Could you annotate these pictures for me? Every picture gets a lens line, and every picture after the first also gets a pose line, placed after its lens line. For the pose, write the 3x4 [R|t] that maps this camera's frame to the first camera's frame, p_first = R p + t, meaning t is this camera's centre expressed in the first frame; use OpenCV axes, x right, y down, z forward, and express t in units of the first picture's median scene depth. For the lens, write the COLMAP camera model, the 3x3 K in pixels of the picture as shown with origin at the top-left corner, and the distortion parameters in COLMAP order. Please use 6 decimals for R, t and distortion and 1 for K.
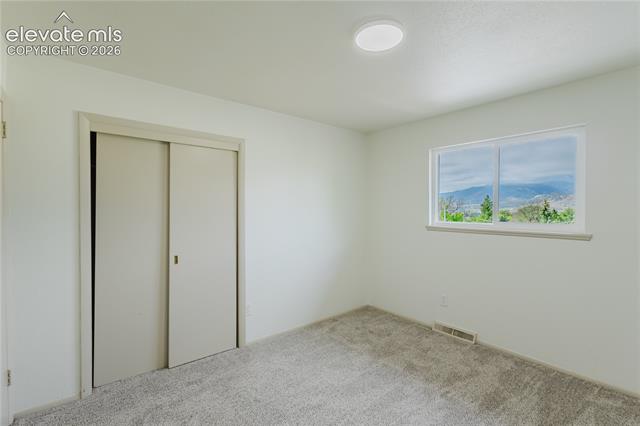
lens RADIAL K [[292.2, 0, 319.9], [0, 292.2, 212.9], [0, 0, 1]] dist [0.003218, 0.000013]
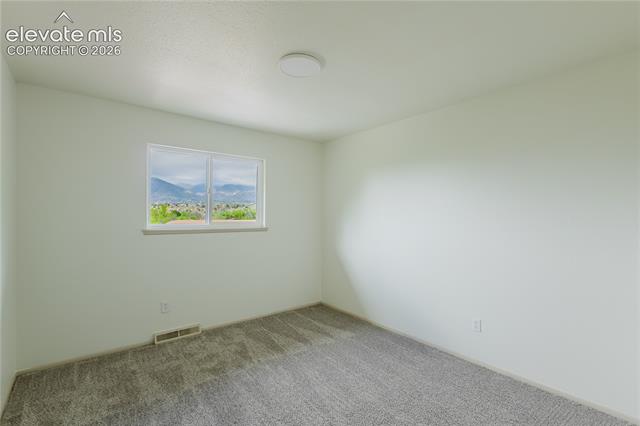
lens RADIAL K [[292.2, 0, 318.1], [0, 292.2, 208.4], [0, 0, 1]] dist [0.003218, 0.000013]
pose [[0.022061, 0.021273, 0.999530, -0.645736], [0.009227, 0.999727, -0.021480, 0.004036], [-0.999714, 0.009697, 0.021858, 0.590894]]
